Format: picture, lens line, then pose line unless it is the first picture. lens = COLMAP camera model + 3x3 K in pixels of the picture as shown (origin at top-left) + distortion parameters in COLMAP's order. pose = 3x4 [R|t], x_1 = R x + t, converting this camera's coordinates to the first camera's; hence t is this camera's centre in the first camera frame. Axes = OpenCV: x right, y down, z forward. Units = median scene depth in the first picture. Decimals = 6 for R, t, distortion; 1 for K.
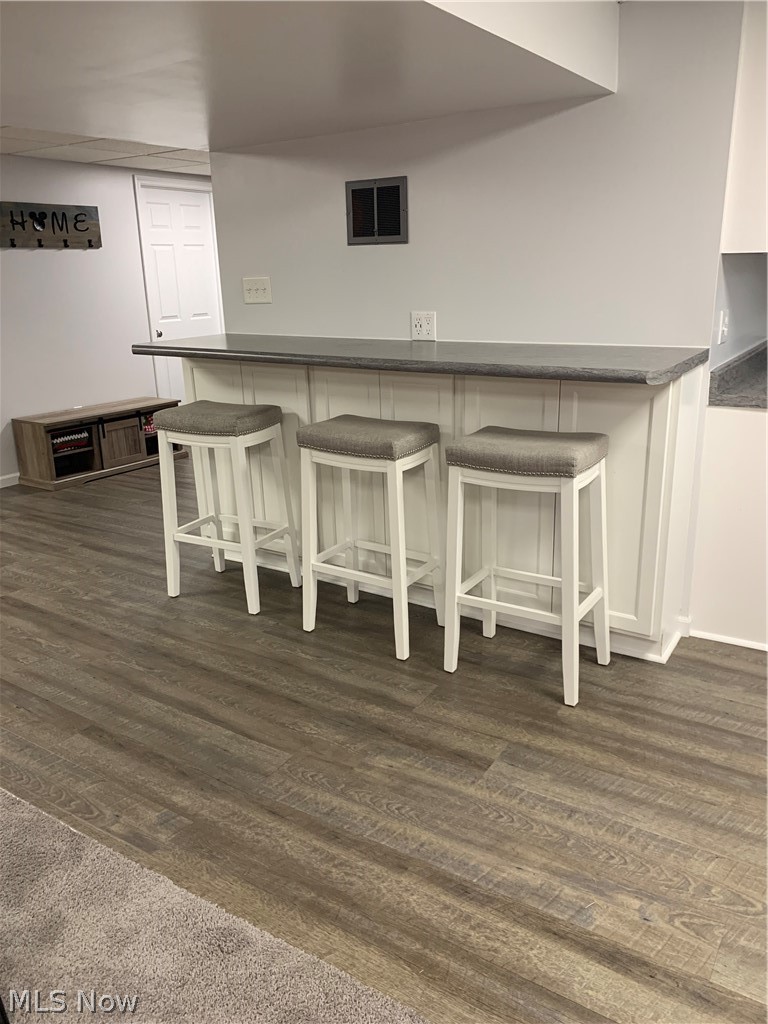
lens RADIAL K [[791.3, 0, 387.1], [0, 791.3, 504.5], [0, 0, 1]] dist [0.035363, -0.047834]
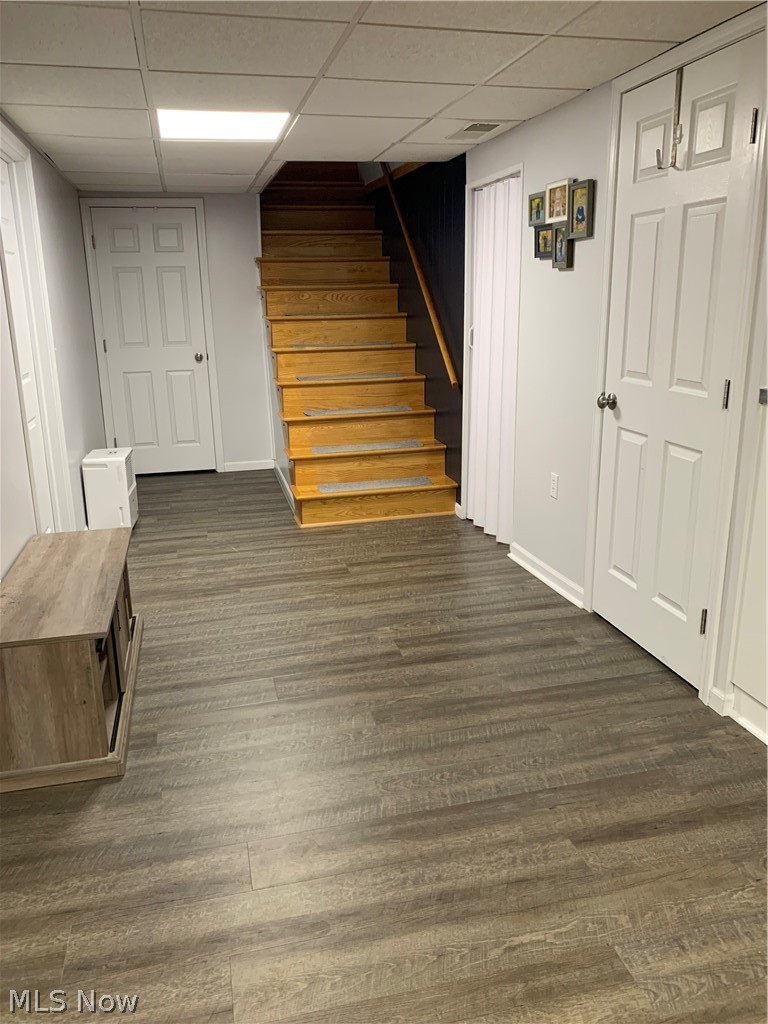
lens RADIAL K [[791.3, 0, 385.2], [0, 791.3, 512.0], [0, 0, 1]] dist [0.035363, -0.047834]
pose [[0.683478, -0.176703, 0.708261, -0.593345], [0.204569, 0.977746, 0.046526, -0.146987], [-0.700721, 0.113089, 0.704416, 0.557105]]
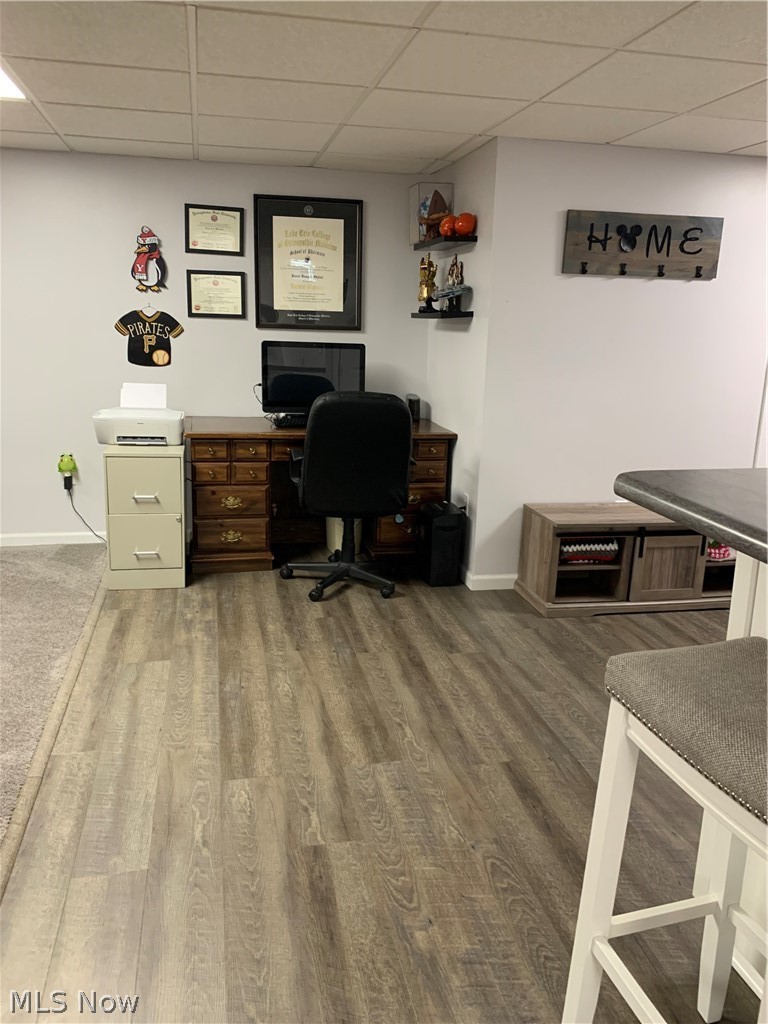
lens RADIAL K [[791.3, 0, 390.6], [0, 791.3, 492.1], [0, 0, 1]] dist [0.035363, -0.047834]
pose [[0.714527, 0.199642, -0.670518, -0.072599], [-0.245693, 0.968980, 0.026688, -0.105899], [0.655046, 0.145673, 0.741413, 0.373665]]
